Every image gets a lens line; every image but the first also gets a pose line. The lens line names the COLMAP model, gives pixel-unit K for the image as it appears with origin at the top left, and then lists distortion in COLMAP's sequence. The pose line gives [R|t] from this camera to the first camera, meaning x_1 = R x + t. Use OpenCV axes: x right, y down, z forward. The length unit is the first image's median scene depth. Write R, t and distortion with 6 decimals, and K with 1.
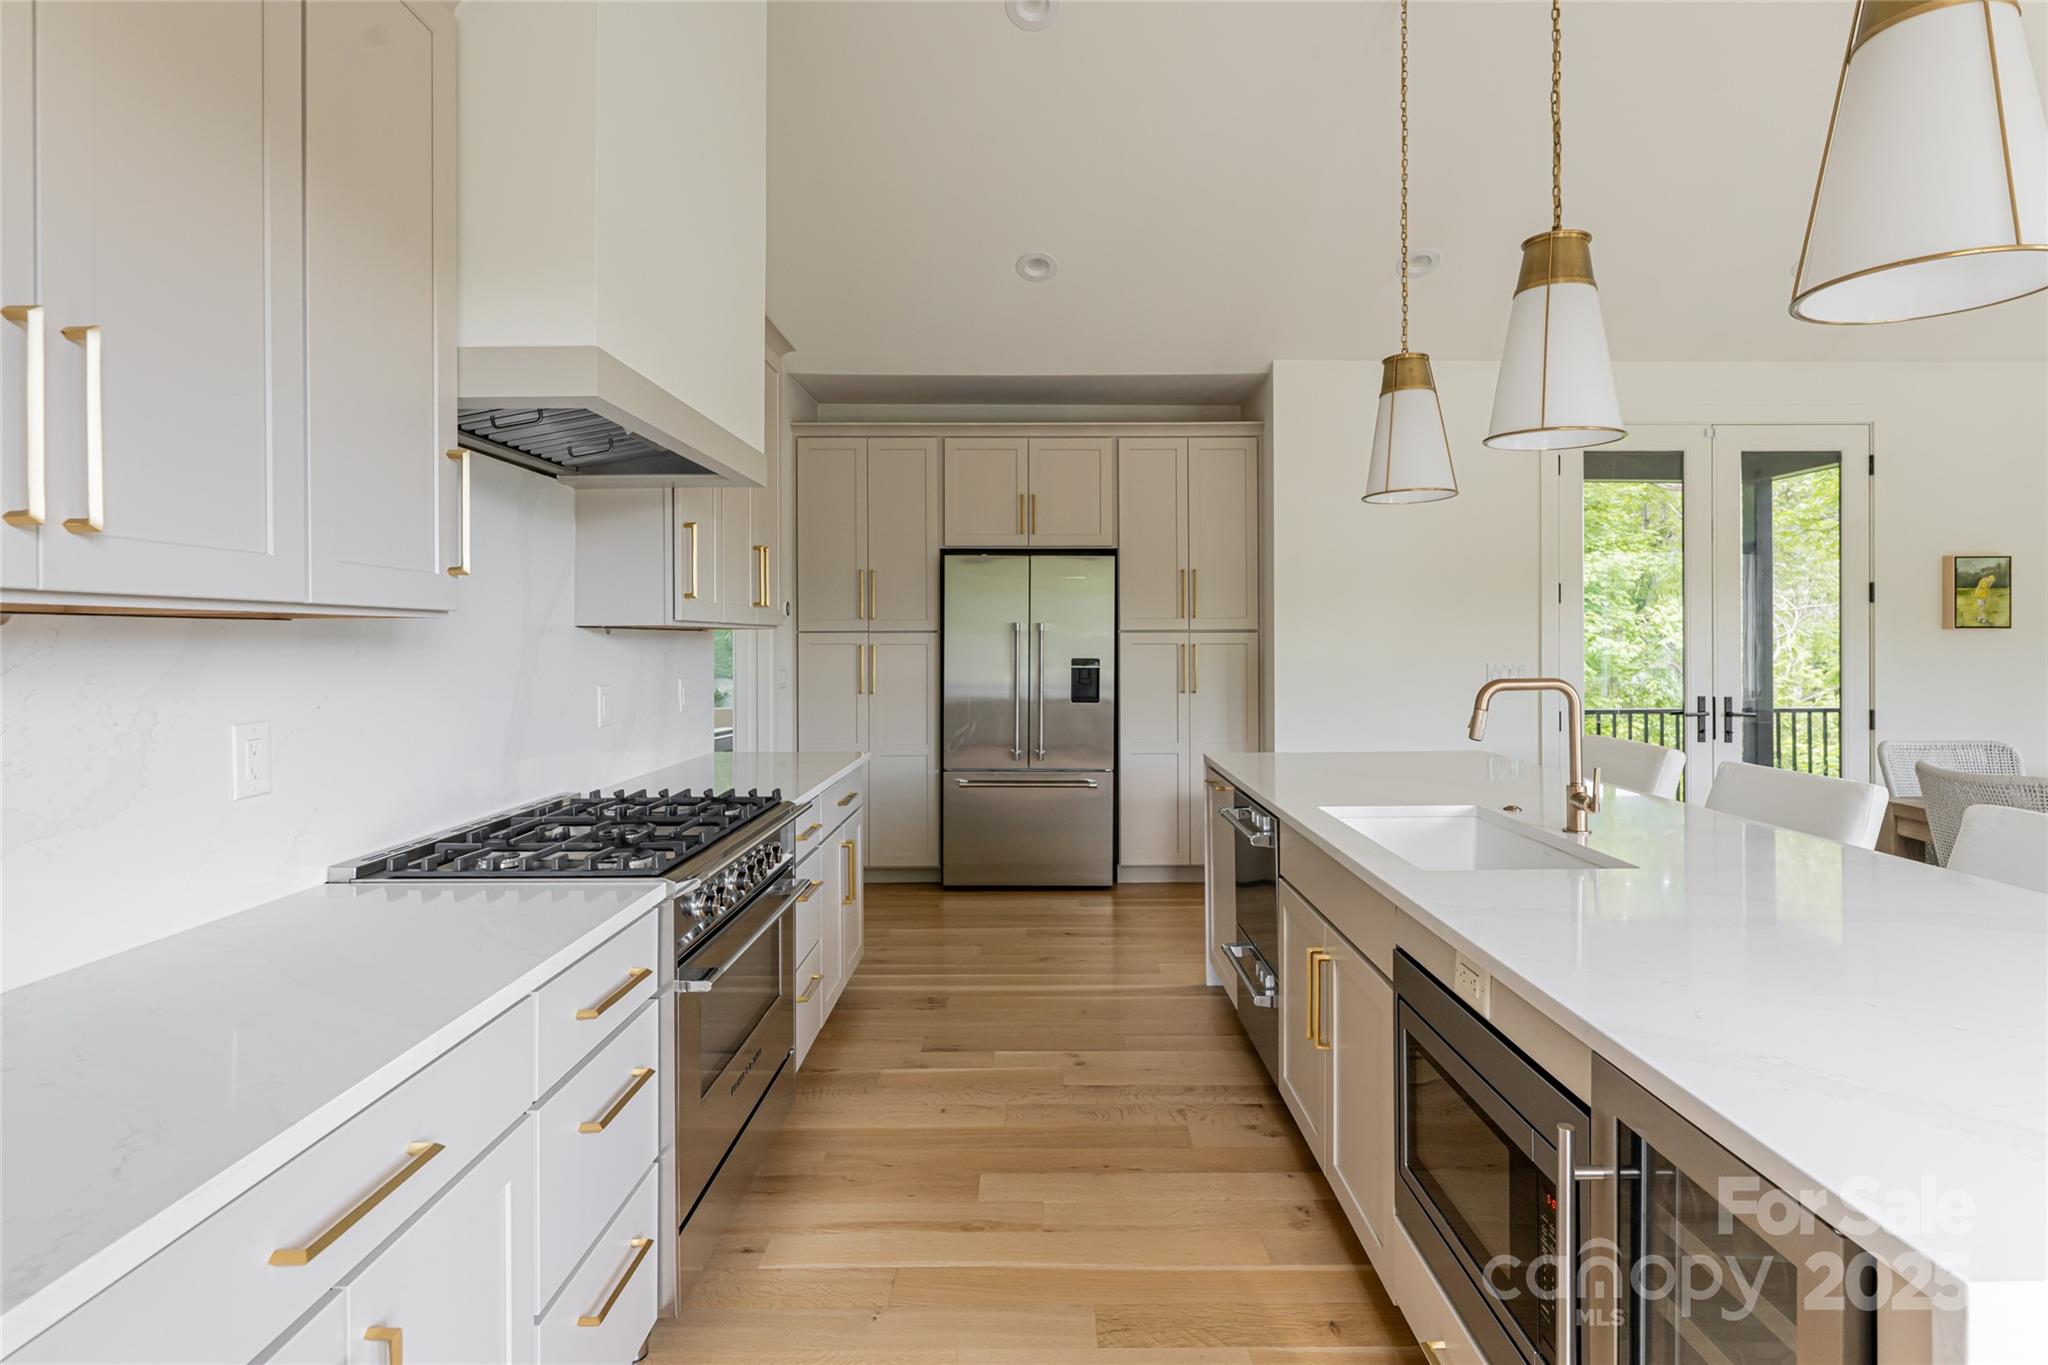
lens RADIAL K [[1026.6, 0, 1036.2], [0, 1026.6, 639.2], [0, 0, 1]] dist [-0.001627, -0.000234]
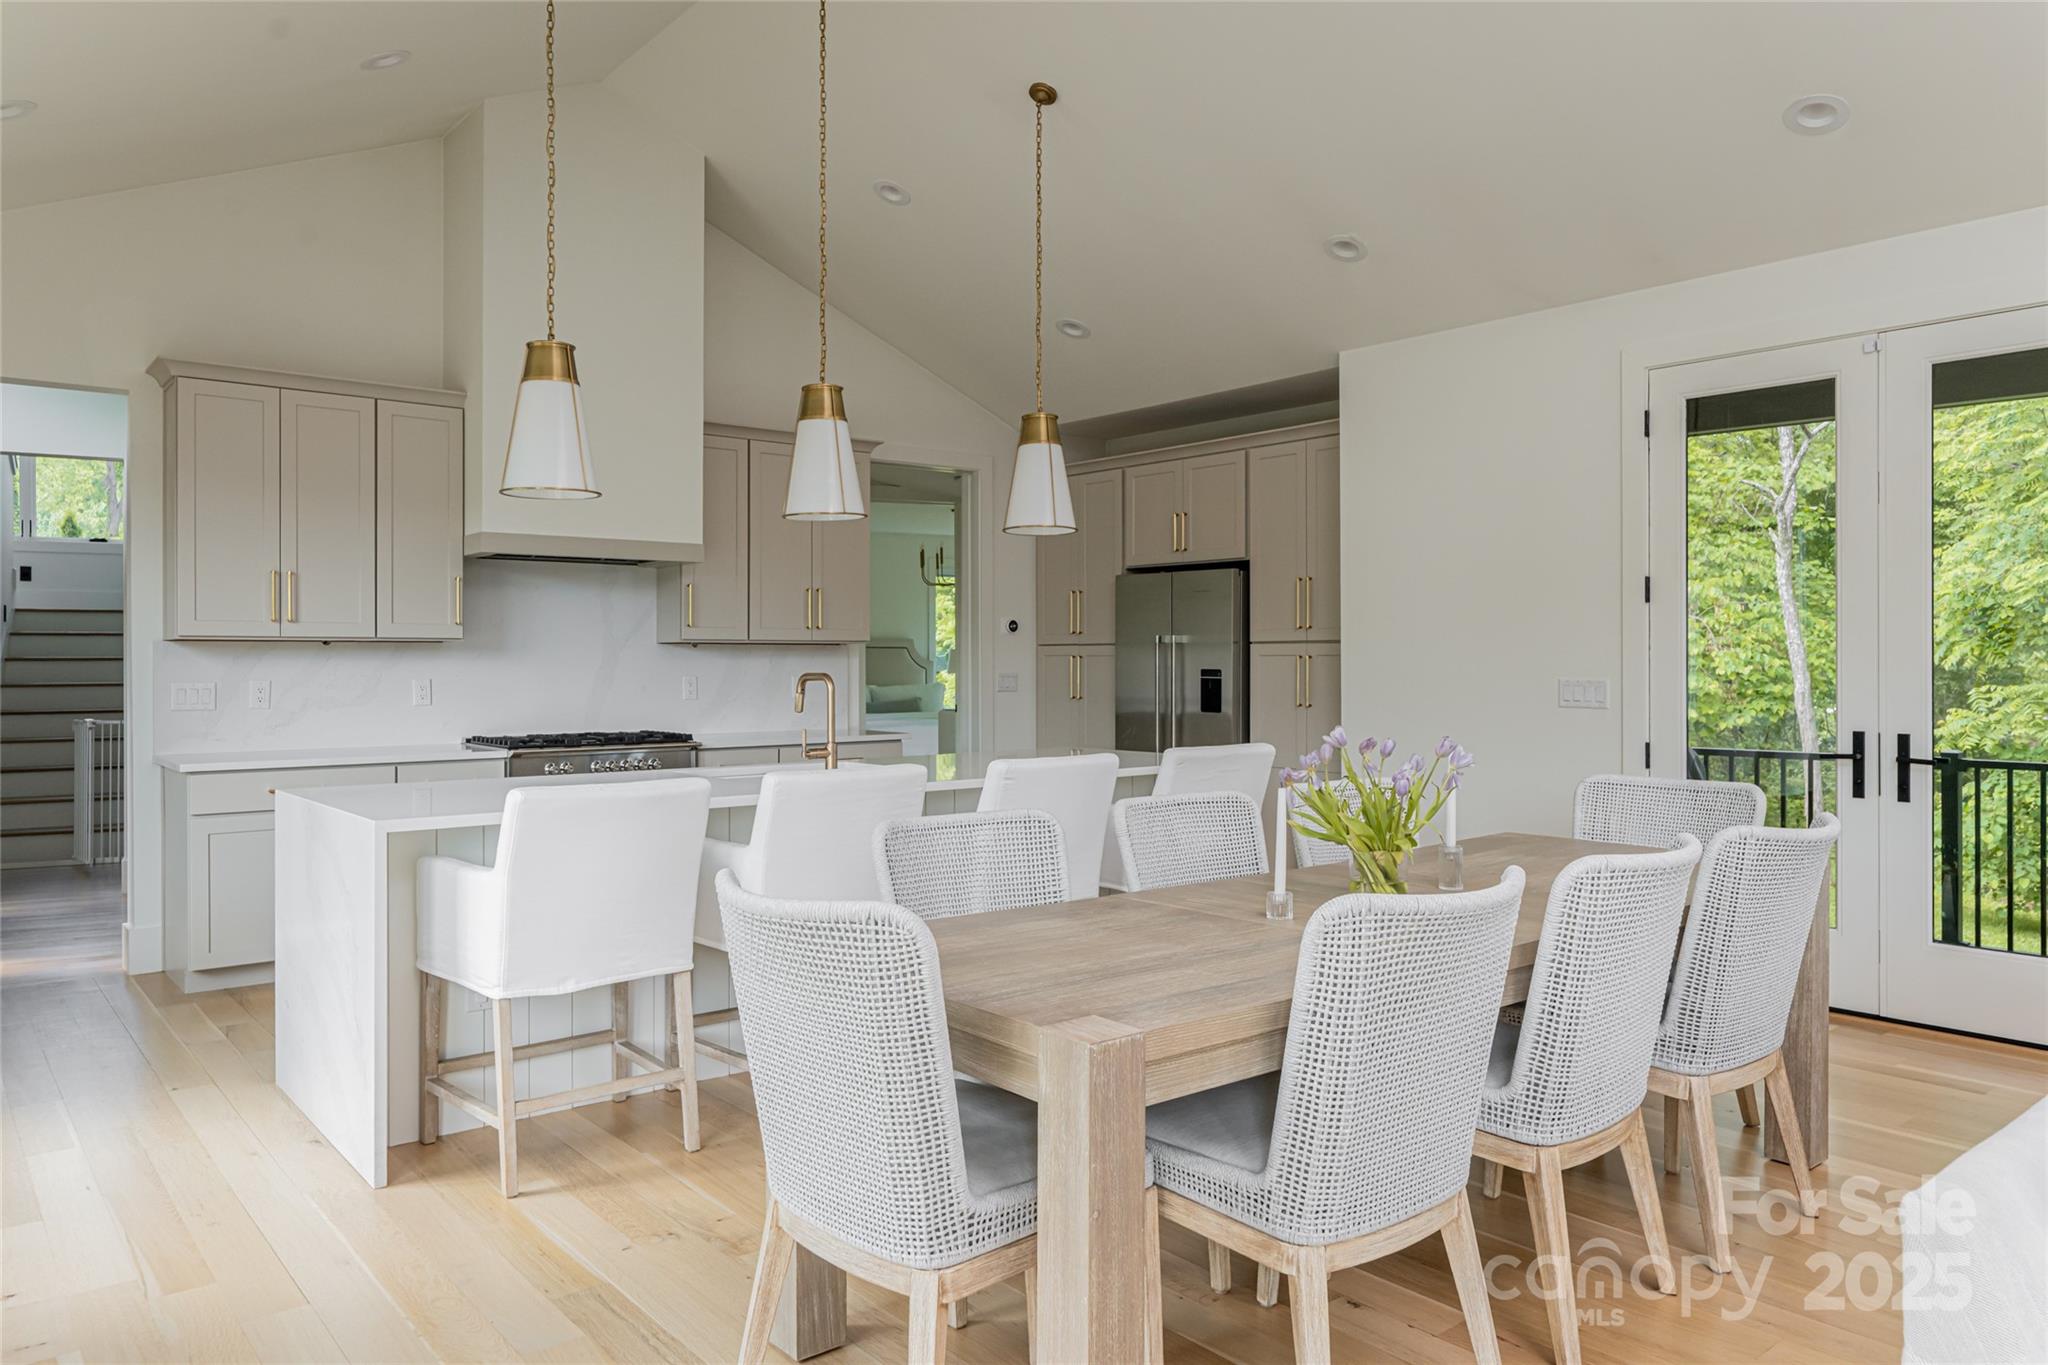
lens RADIAL K [[1378.0, 0, 990.3], [0, 1378.0, 656.0], [0, 0, 1]] dist [0.001484, -0.000879]
pose [[0.615429, 0.000484, -0.788192, 1.017539], [-0.000720, 1.000000, 0.000051, 0.005447], [0.788192, 0.000536, 0.615429, -0.025500]]
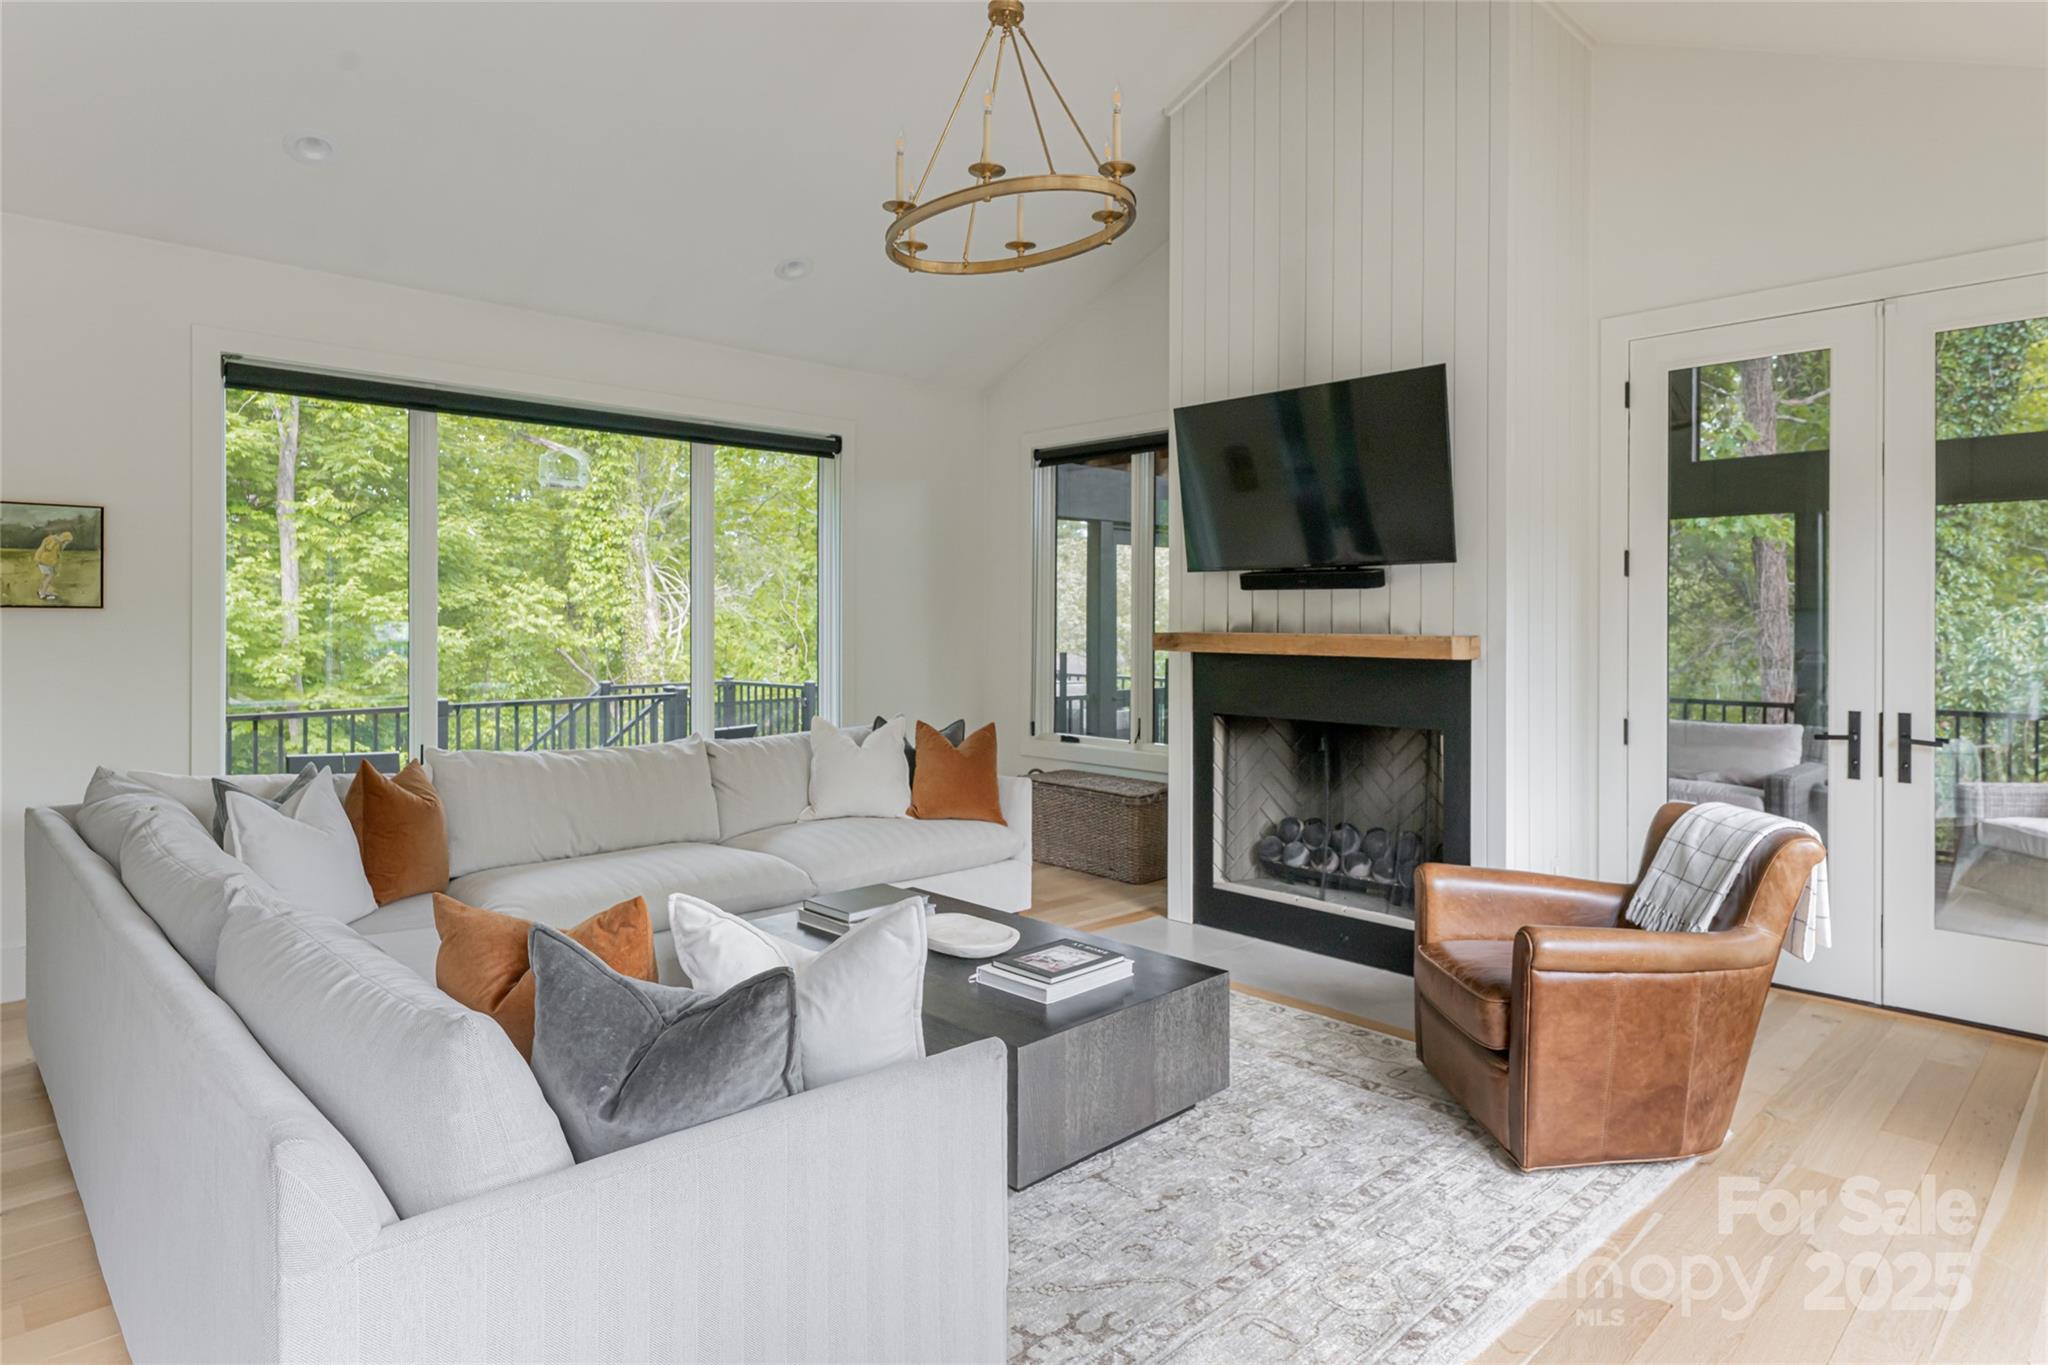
lens RADIAL K [[1162.5, 0, 1030.7], [0, 1162.5, 619.2], [0, 0, 1]] dist [0.001256, -0.000161]
pose [[0.722041, 0.006721, 0.691818, 0.852118], [-0.004305, 0.999977, -0.005222, -0.002109], [-0.691837, 0.000792, 0.722053, -0.016339]]
